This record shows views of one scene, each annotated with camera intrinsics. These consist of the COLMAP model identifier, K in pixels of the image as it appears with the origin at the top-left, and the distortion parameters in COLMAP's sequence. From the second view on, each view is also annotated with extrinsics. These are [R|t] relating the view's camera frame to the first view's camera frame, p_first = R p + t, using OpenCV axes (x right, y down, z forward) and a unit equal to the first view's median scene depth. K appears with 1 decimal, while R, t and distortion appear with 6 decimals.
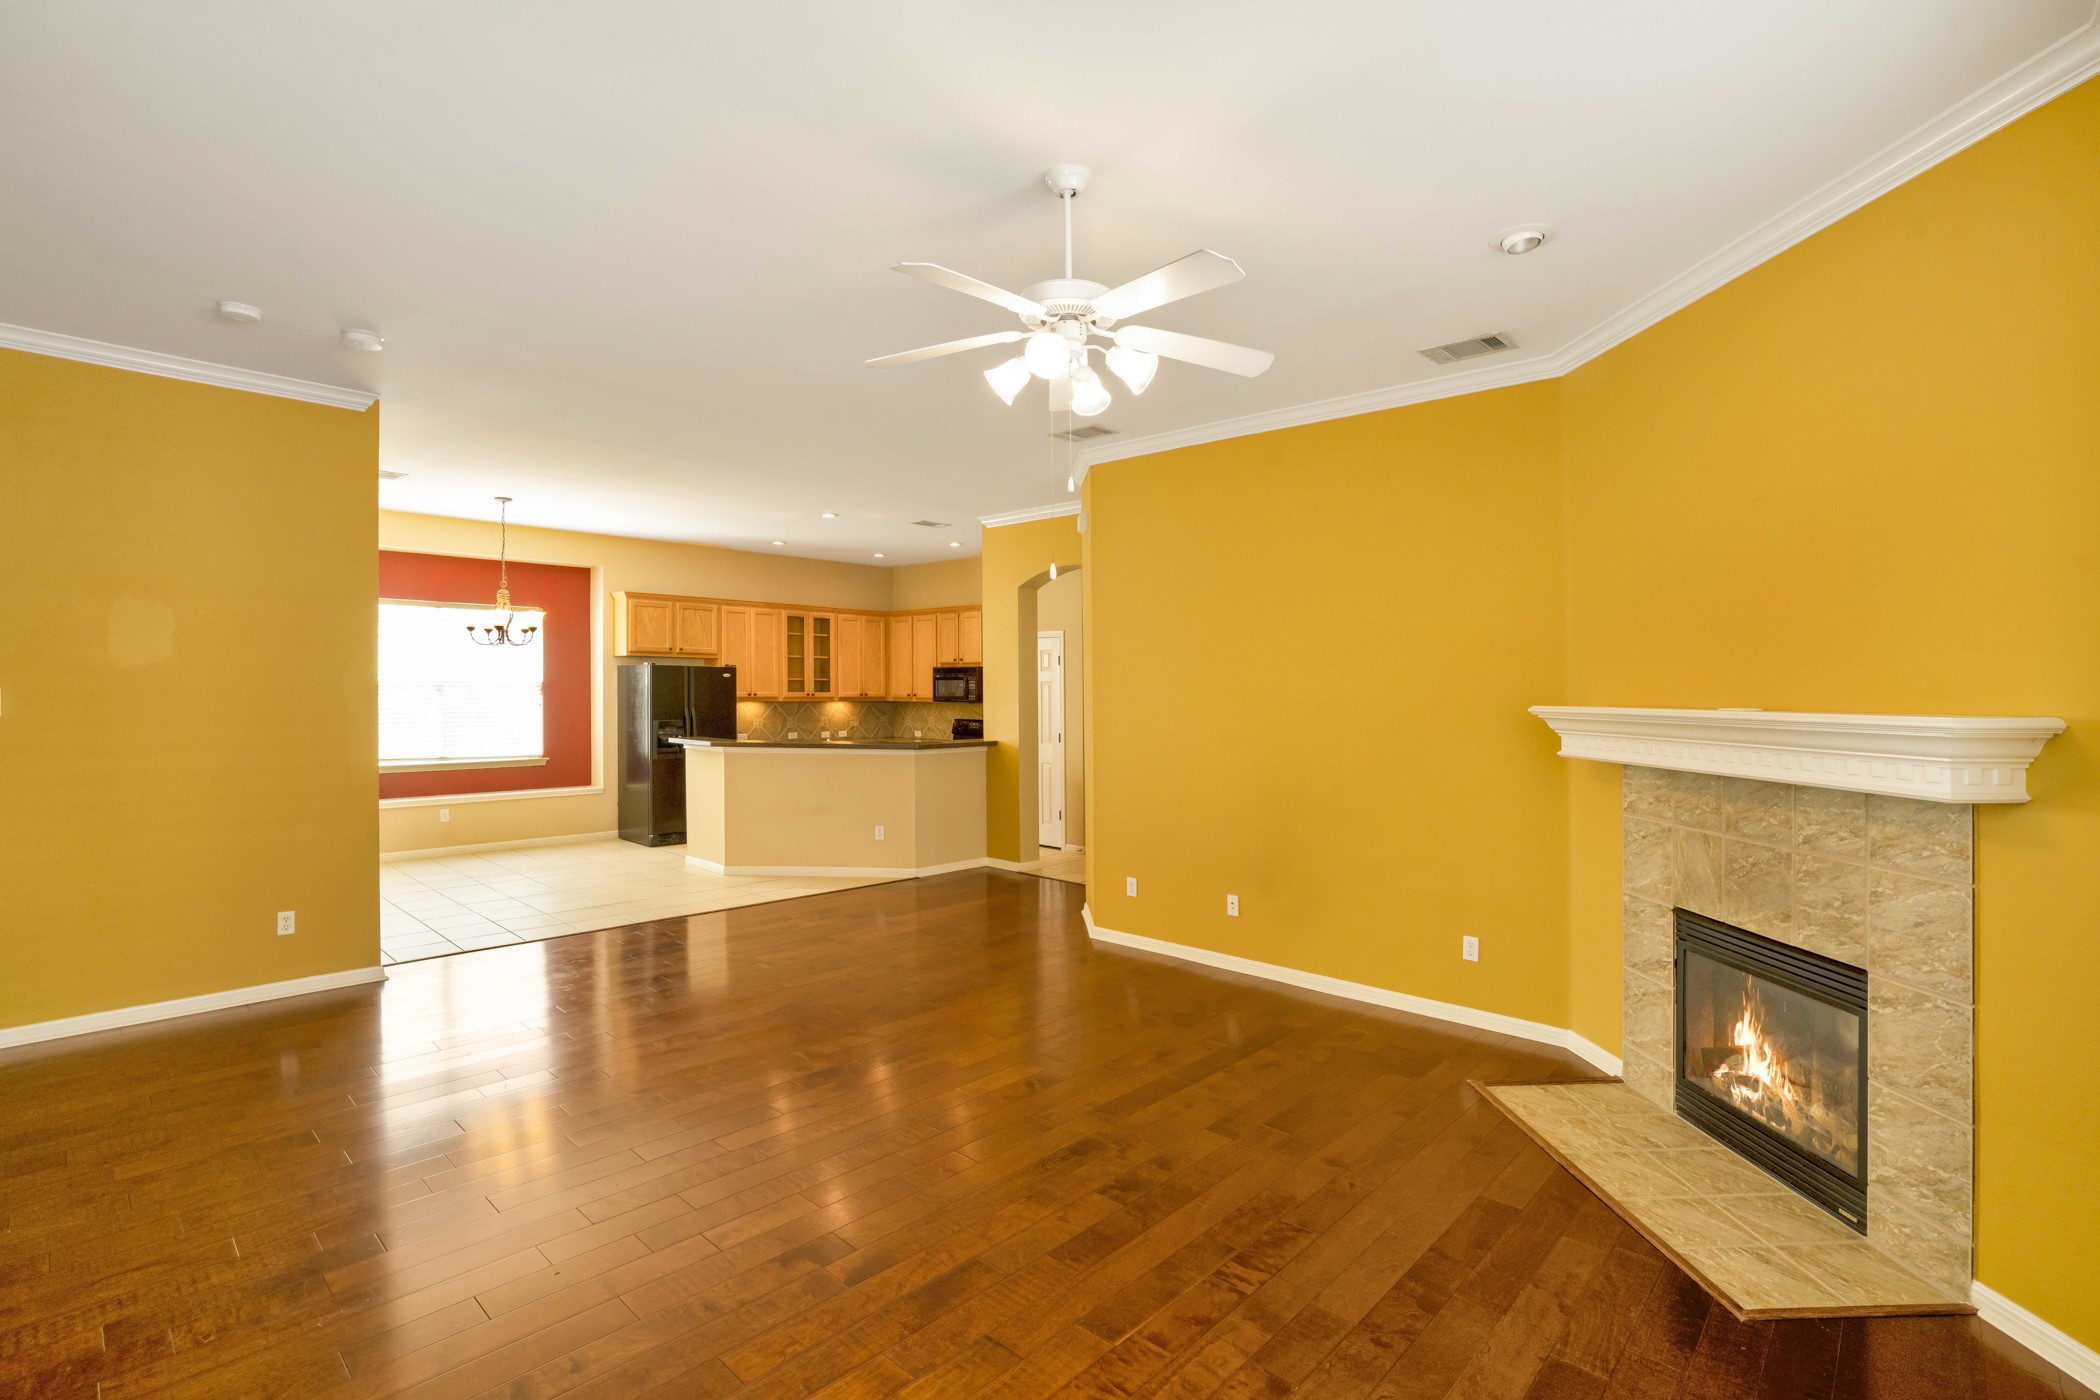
lens RADIAL K [[987.2, 0, 1041.8], [0, 987.2, 730.5], [0, 0, 1]] dist [-0.001476, -0.000183]
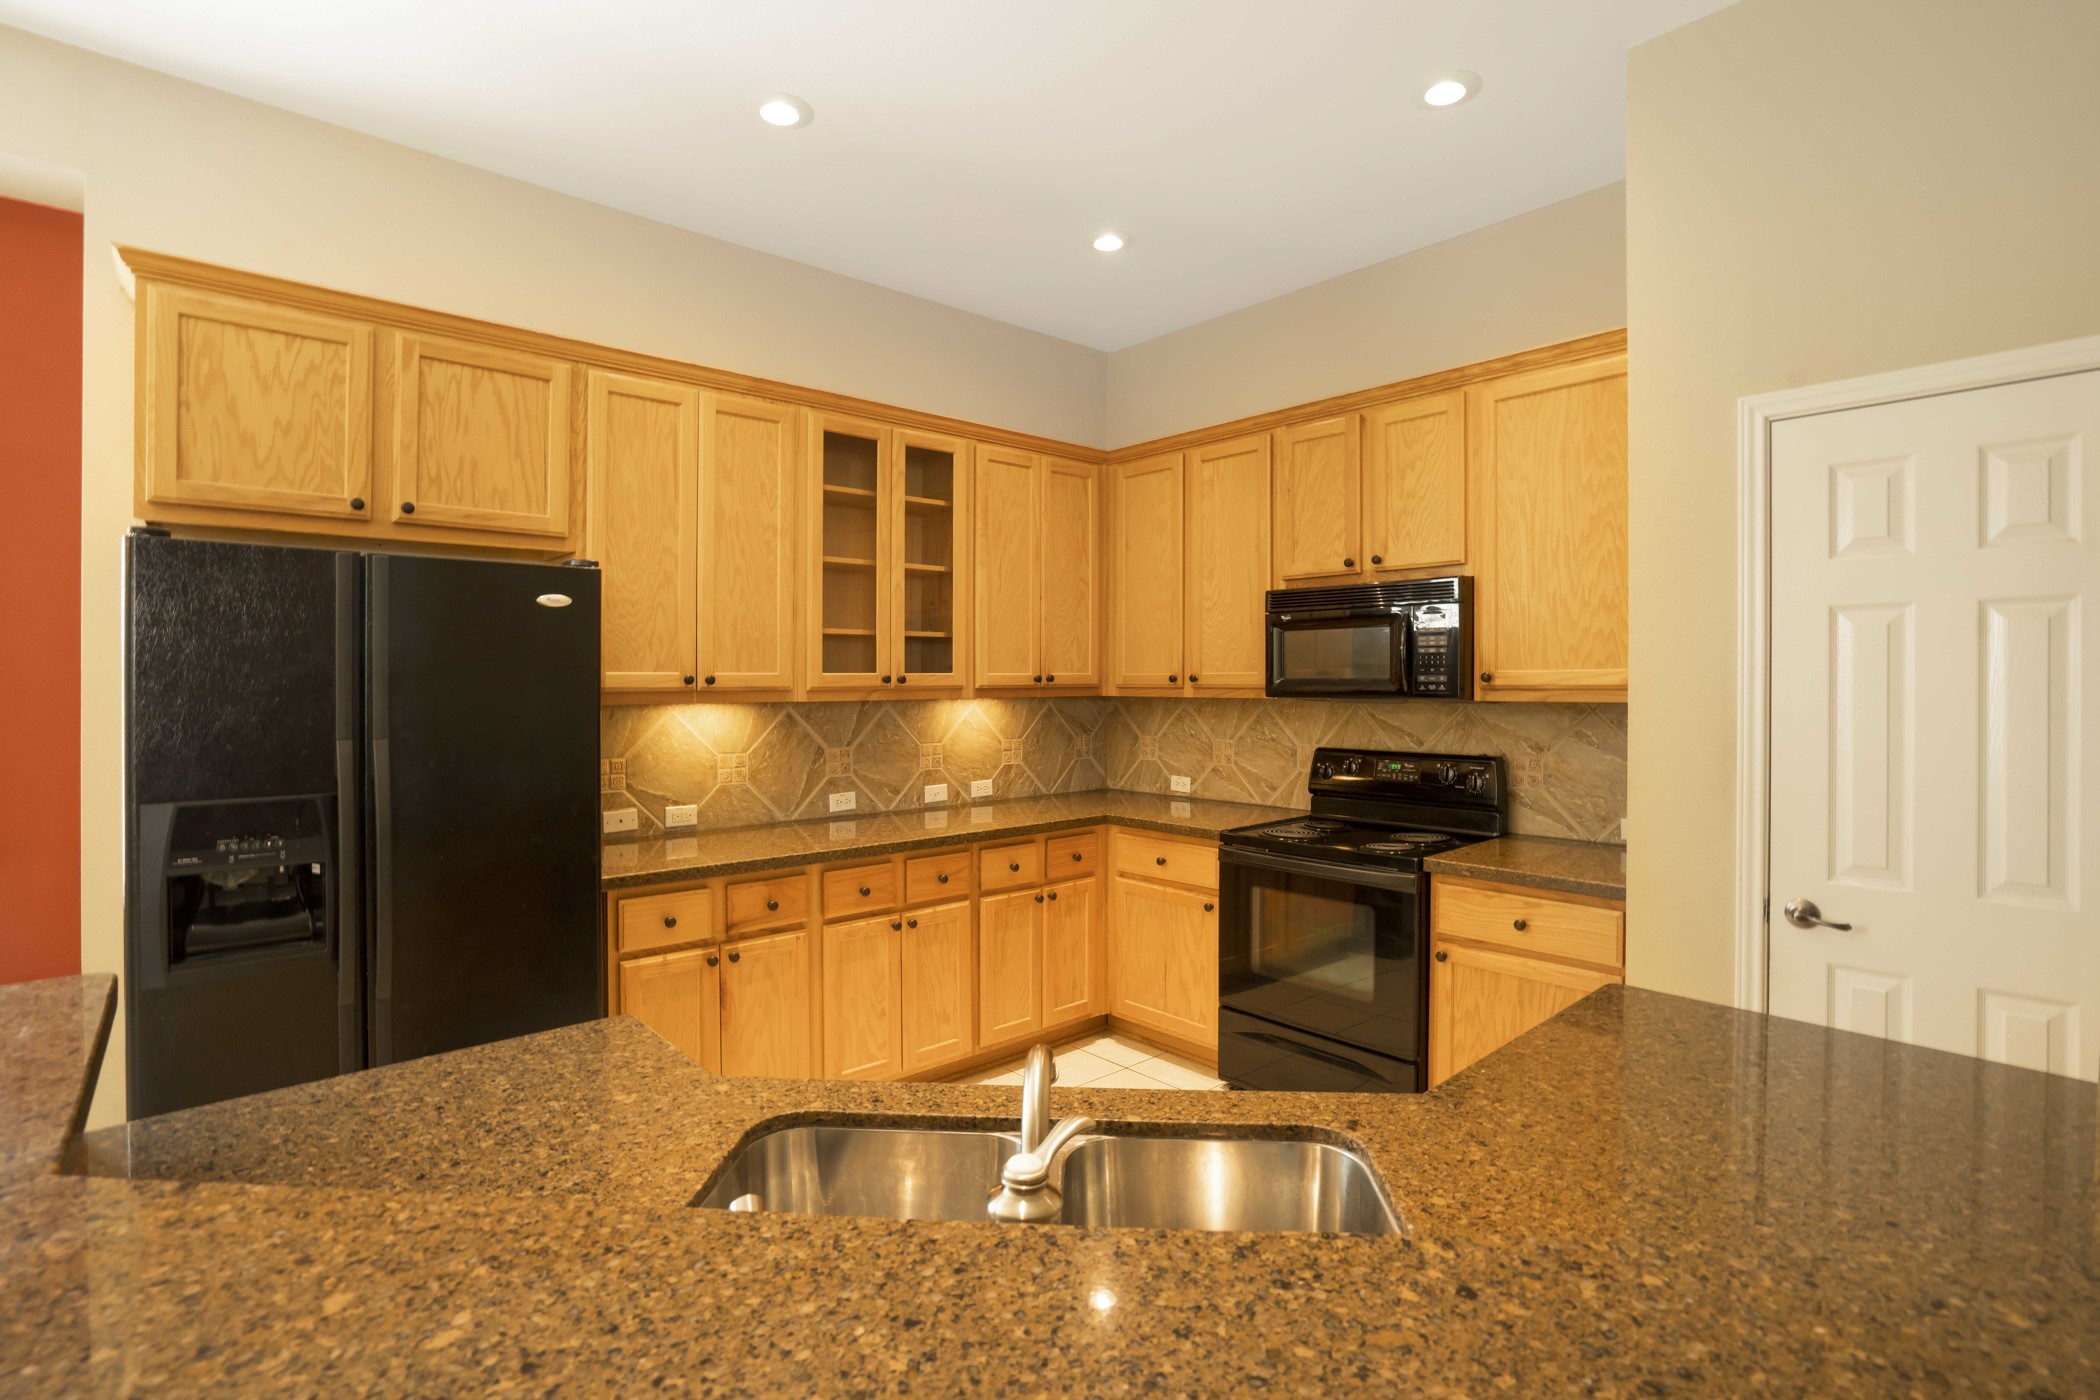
lens RADIAL K [[1001.0, 0, 1046.4], [0, 1001.0, 684.8], [0, 0, 1]] dist [-0.028666, 0.000254]
pose [[0.997196, -0.010391, -0.074105, -0.164000], [0.007742, 0.999324, -0.035947, -0.022930], [0.074429, 0.035272, 0.996602, 0.691636]]
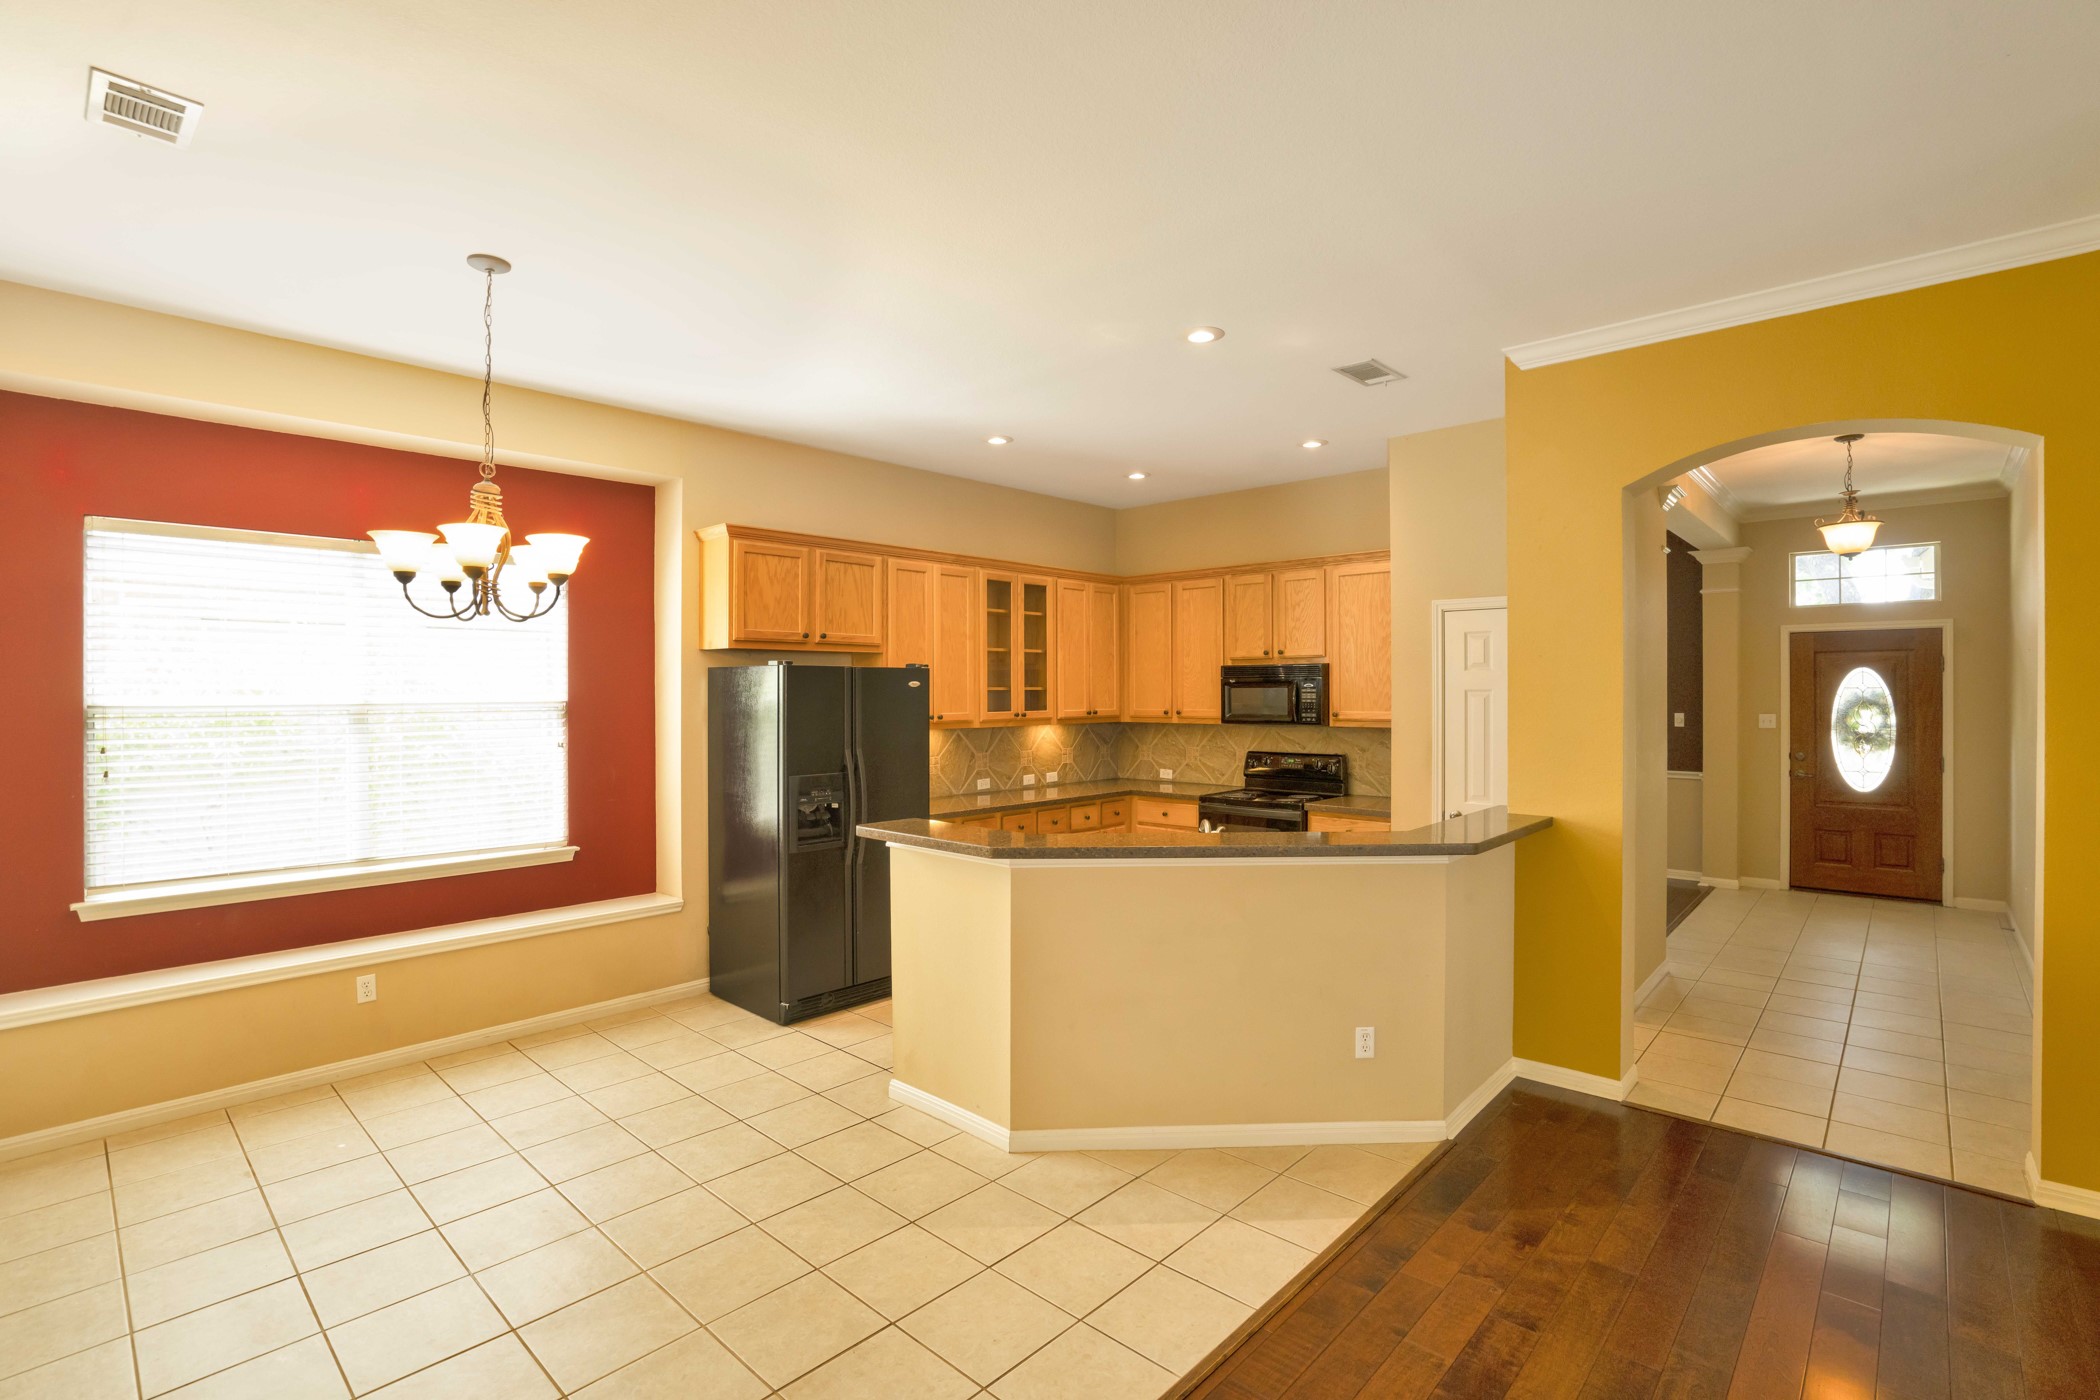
lens RADIAL K [[965.8, 0, 1050.0], [0, 965.8, 700.0], [0, 0, 1]] dist [-0.027161, 0.000159]
pose [[0.999687, -0.012568, 0.021617, -0.234091], [0.013292, 0.999344, -0.033681, -0.026245], [-0.021179, 0.033958, 0.999199, 0.437605]]
